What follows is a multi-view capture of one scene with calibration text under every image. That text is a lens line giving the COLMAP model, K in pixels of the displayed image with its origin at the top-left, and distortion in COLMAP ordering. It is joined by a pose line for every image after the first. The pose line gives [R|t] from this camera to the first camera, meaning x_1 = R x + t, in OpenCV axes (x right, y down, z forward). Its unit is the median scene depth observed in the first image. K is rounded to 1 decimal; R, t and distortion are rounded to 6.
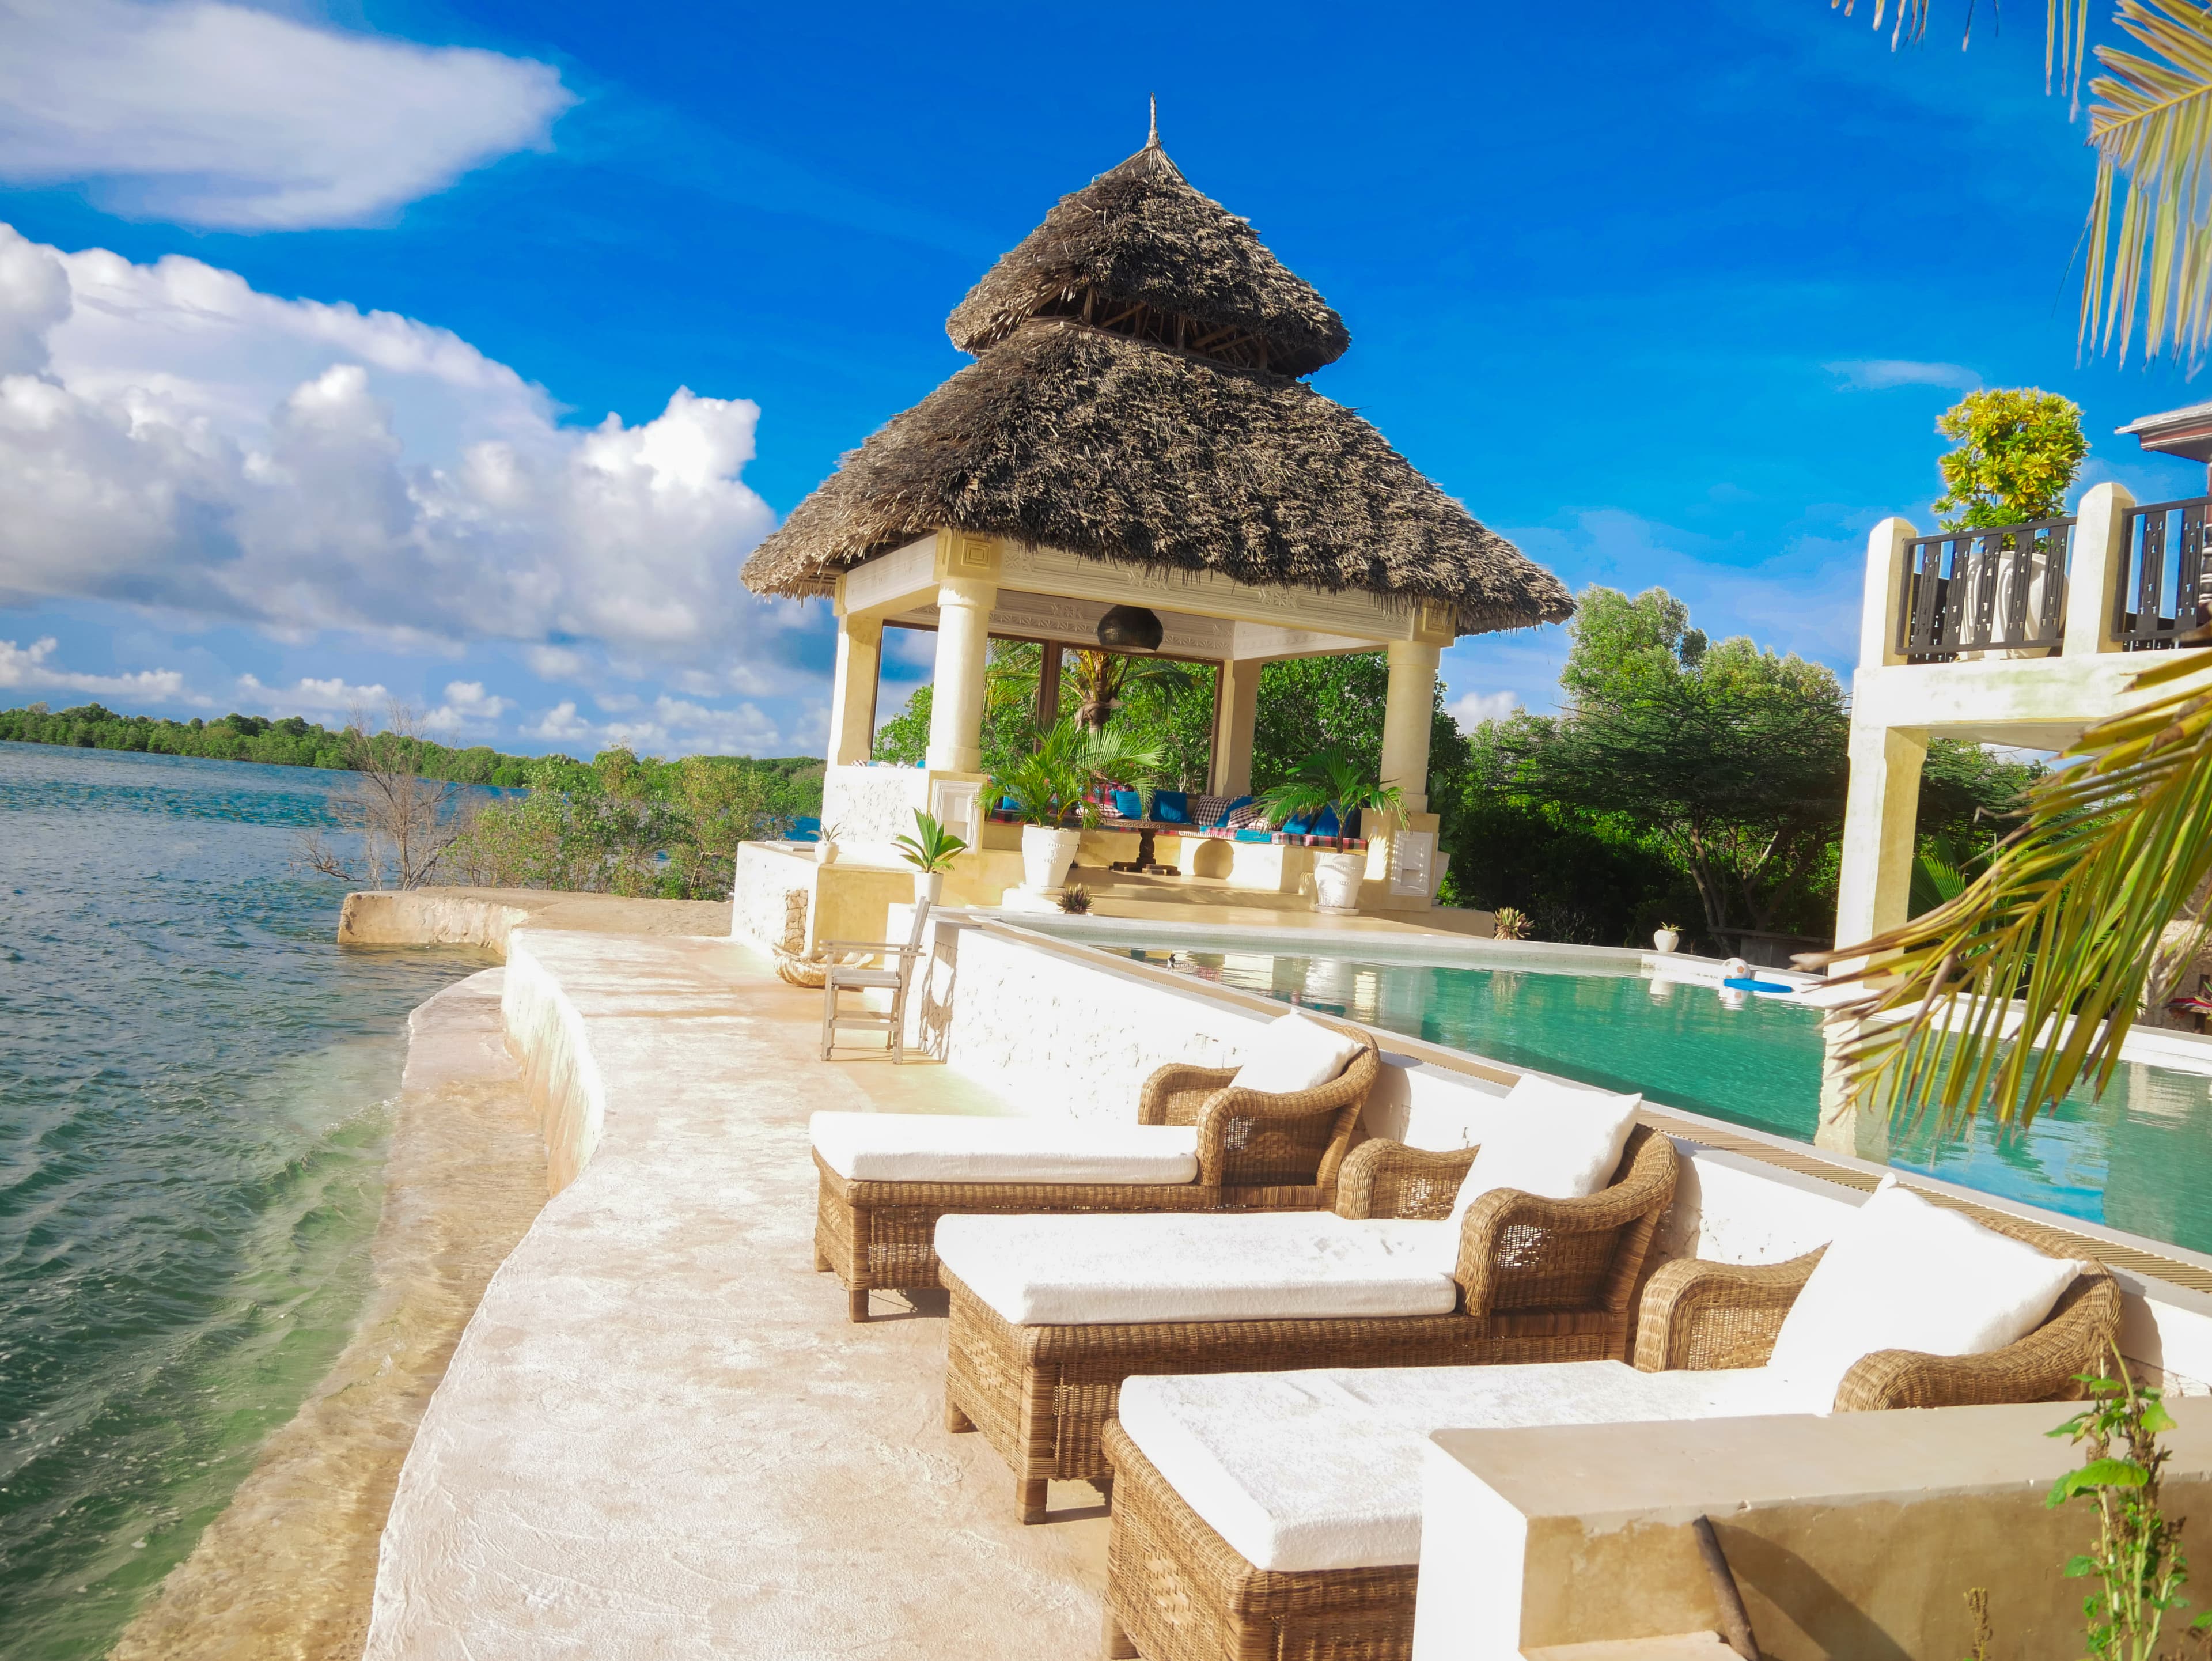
lens RADIAL K [[1857.0, 0, 1106.0], [0, 1857.0, 830.5], [0, 0, 1]] dist [-0.042283, 0.013230]
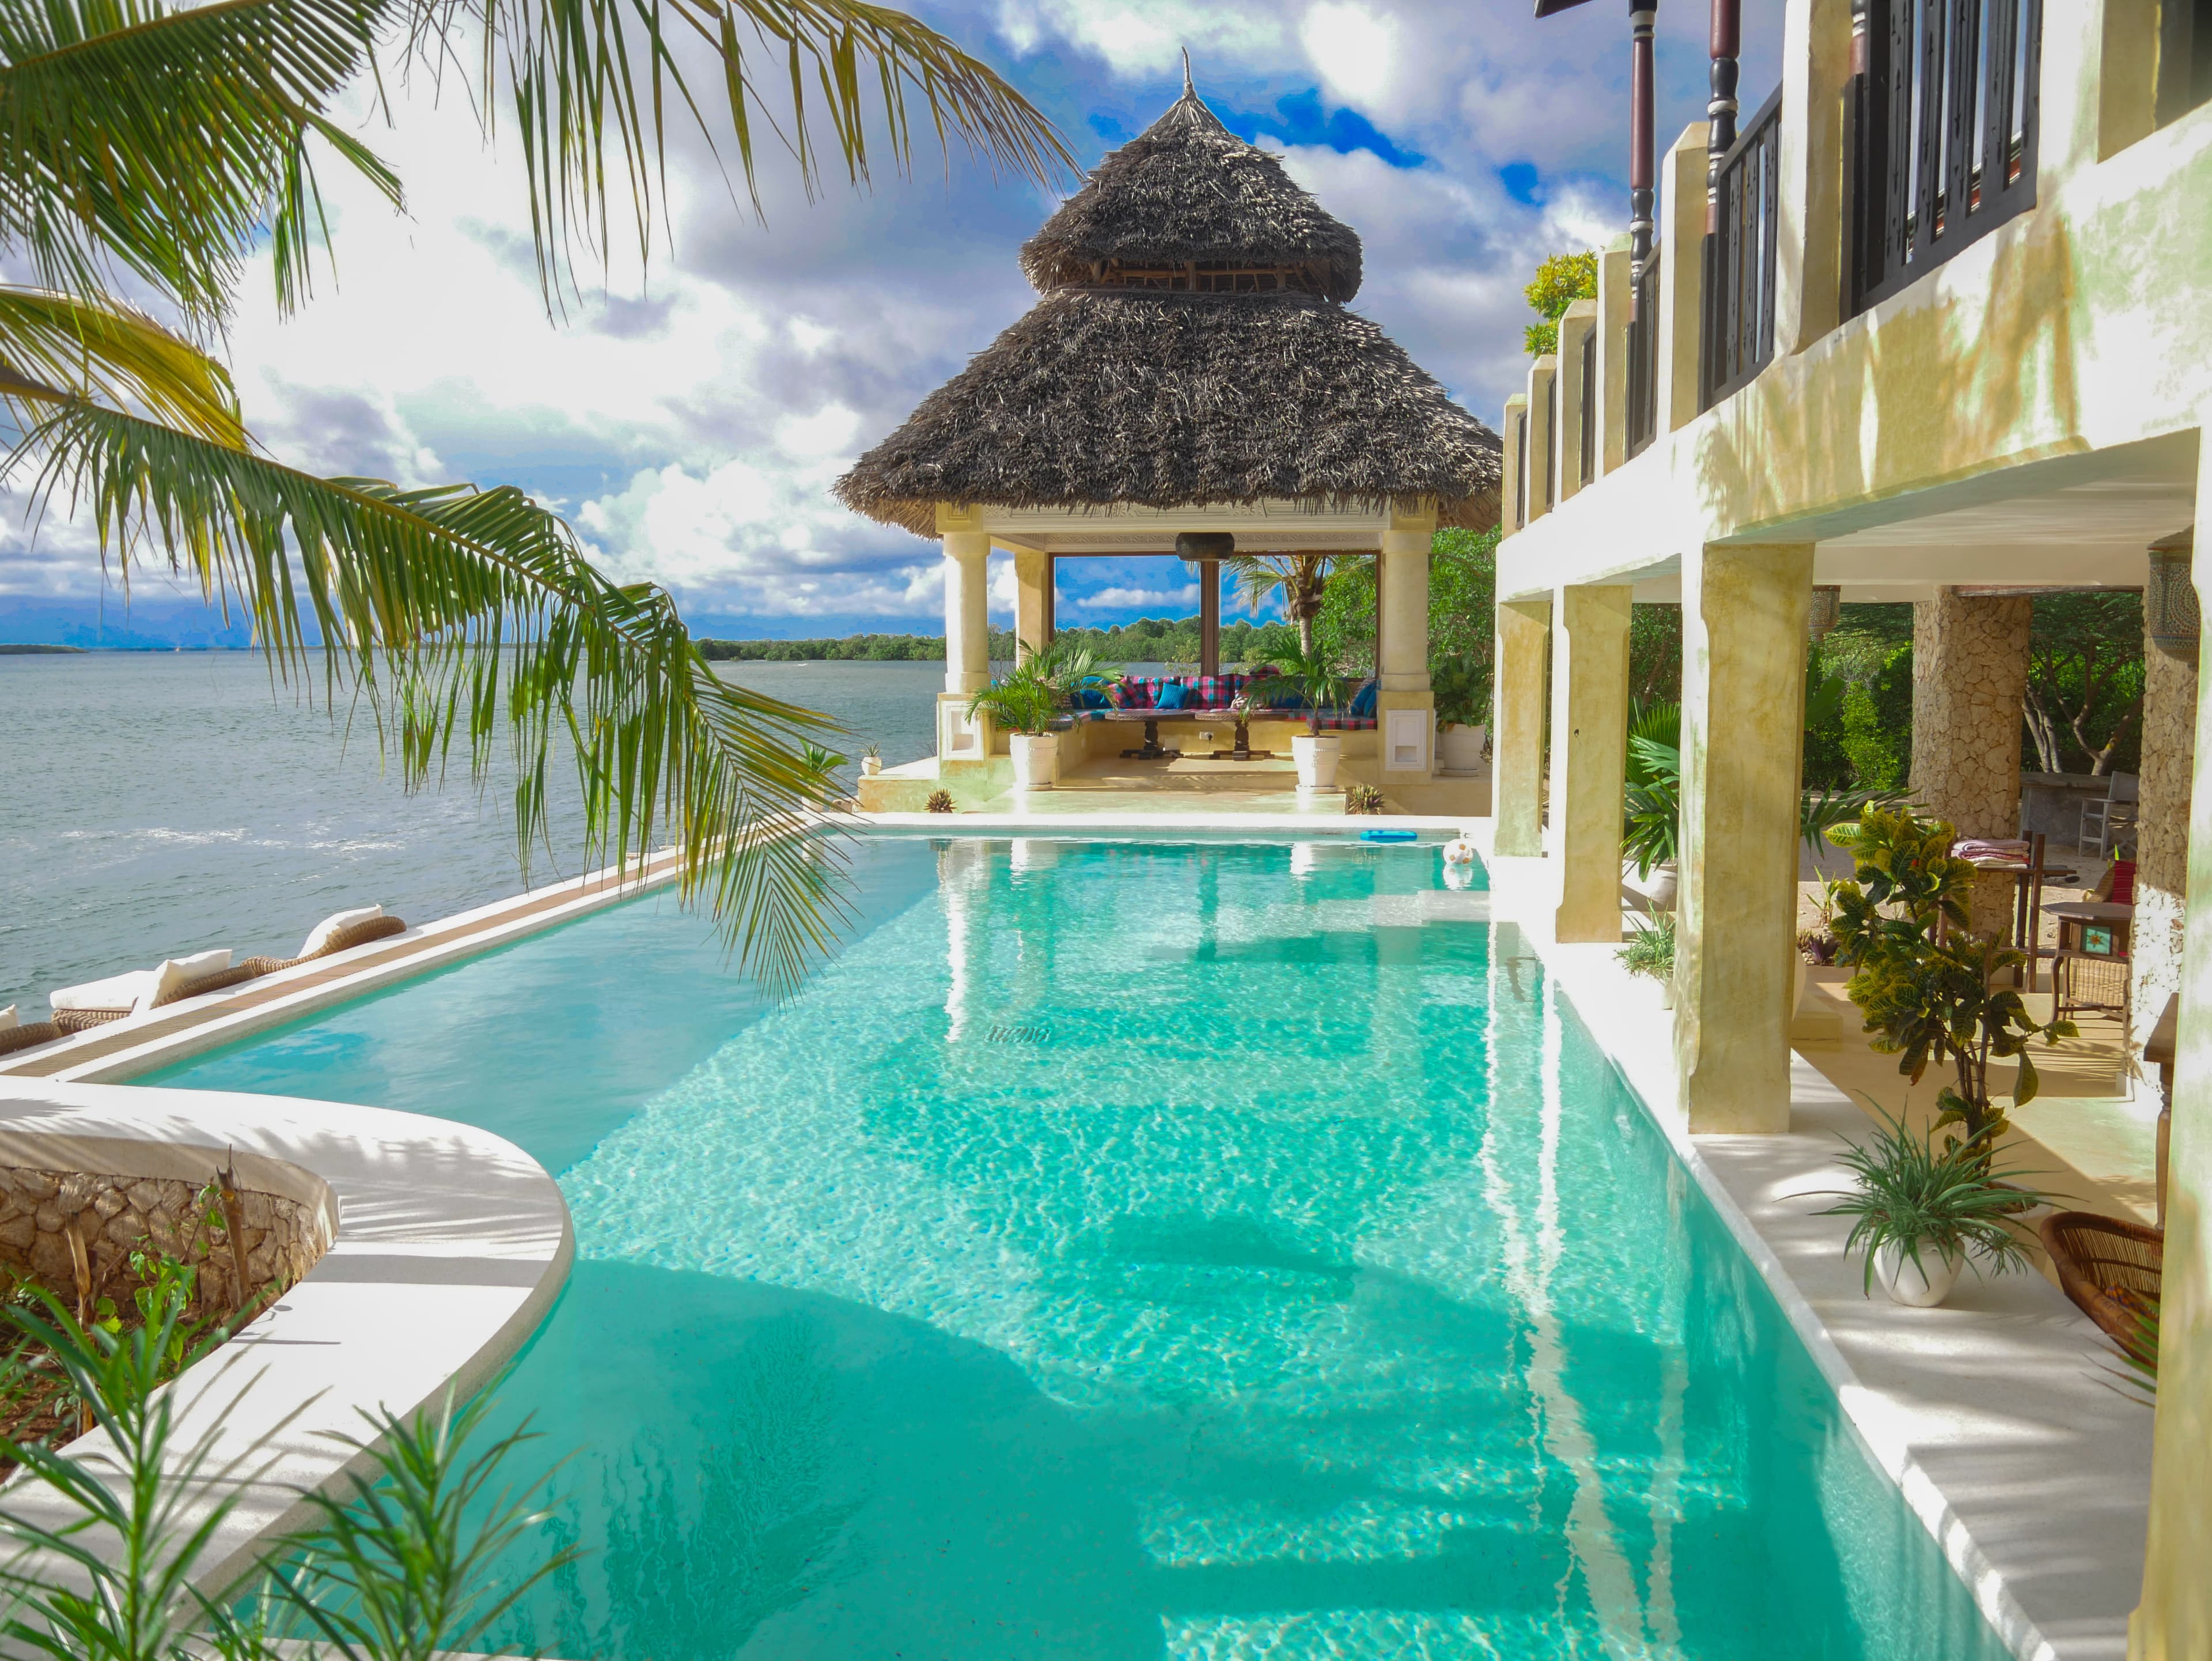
lens RADIAL K [[1857.0, 0, 1106.0], [0, 1857.0, 830.5], [0, 0, 1]] dist [-0.042283, 0.013230]
pose [[0.874110, -0.038163, -0.484226, 0.412855], [0.074084, 0.995720, 0.055258, -0.001873], [0.480045, -0.084175, 0.873196, -0.010864]]
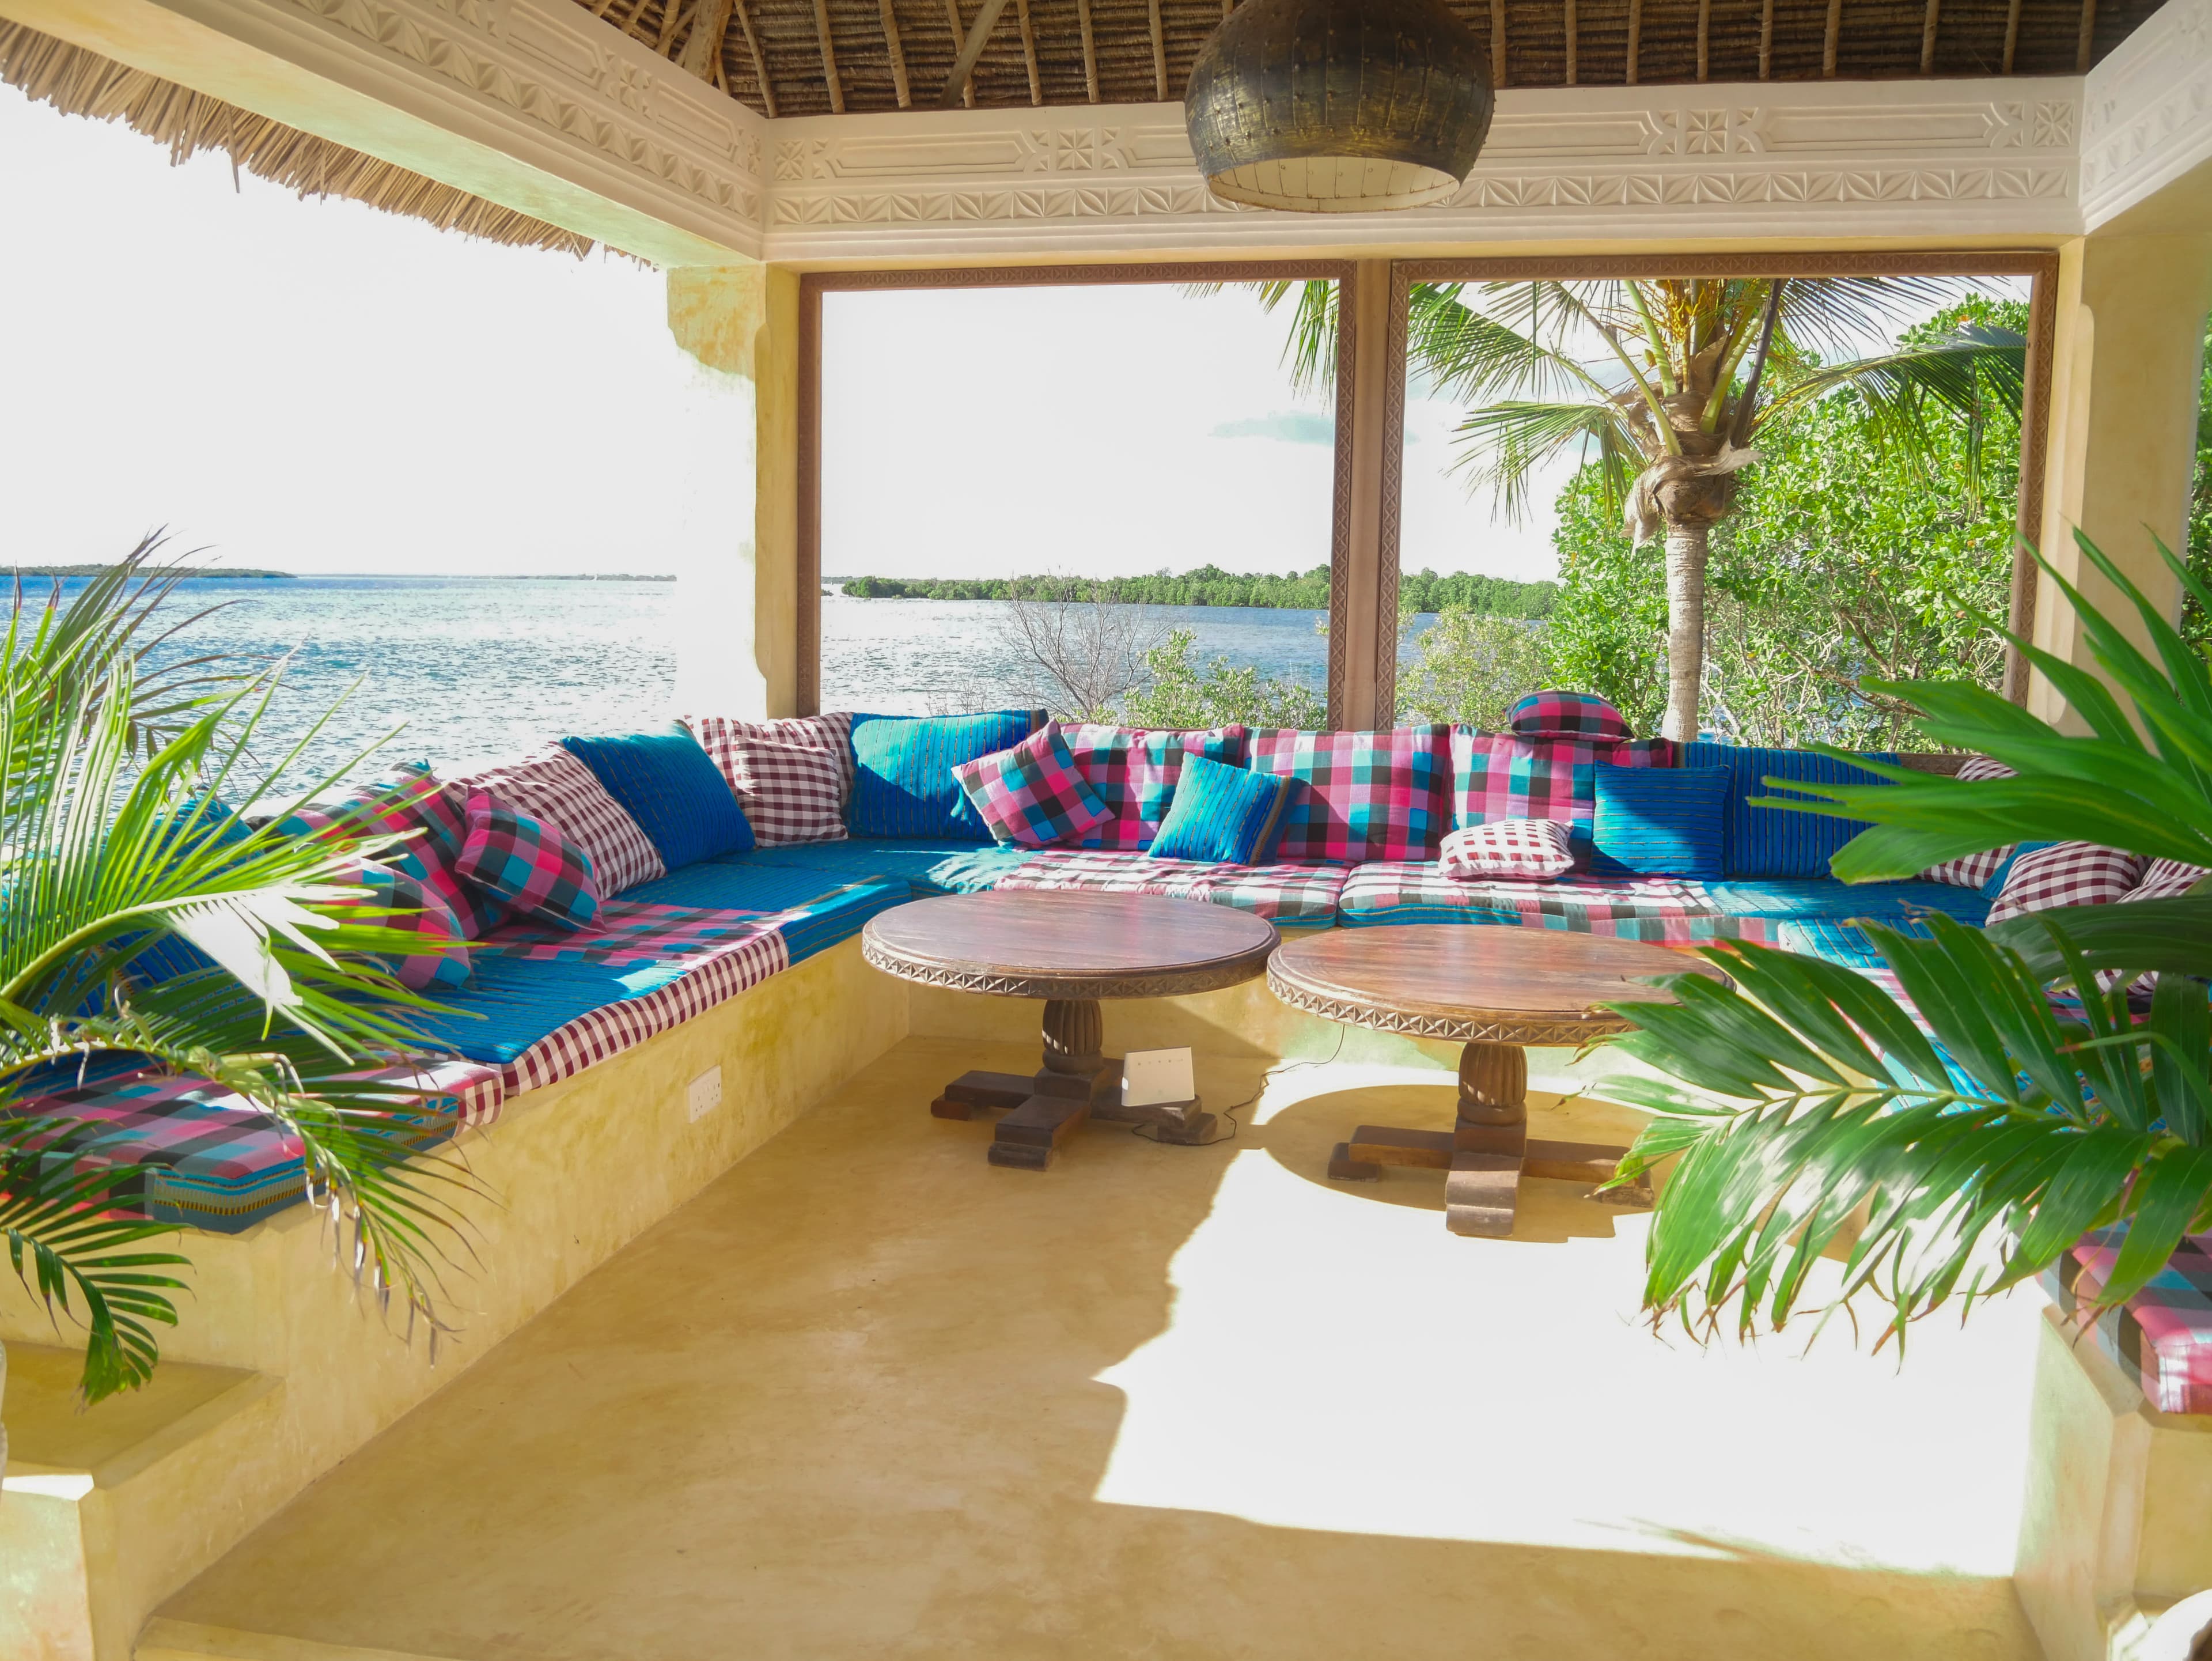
lens RADIAL K [[1857.0, 0, 1106.0], [0, 1857.0, 830.5], [0, 0, 1]] dist [-0.042283, 0.013230]
pose [[0.825911, 0.003525, -0.563789, 0.094186], [0.049899, 0.995599, 0.079323, -0.034809], [0.561588, -0.093646, 0.822101, 0.669378]]
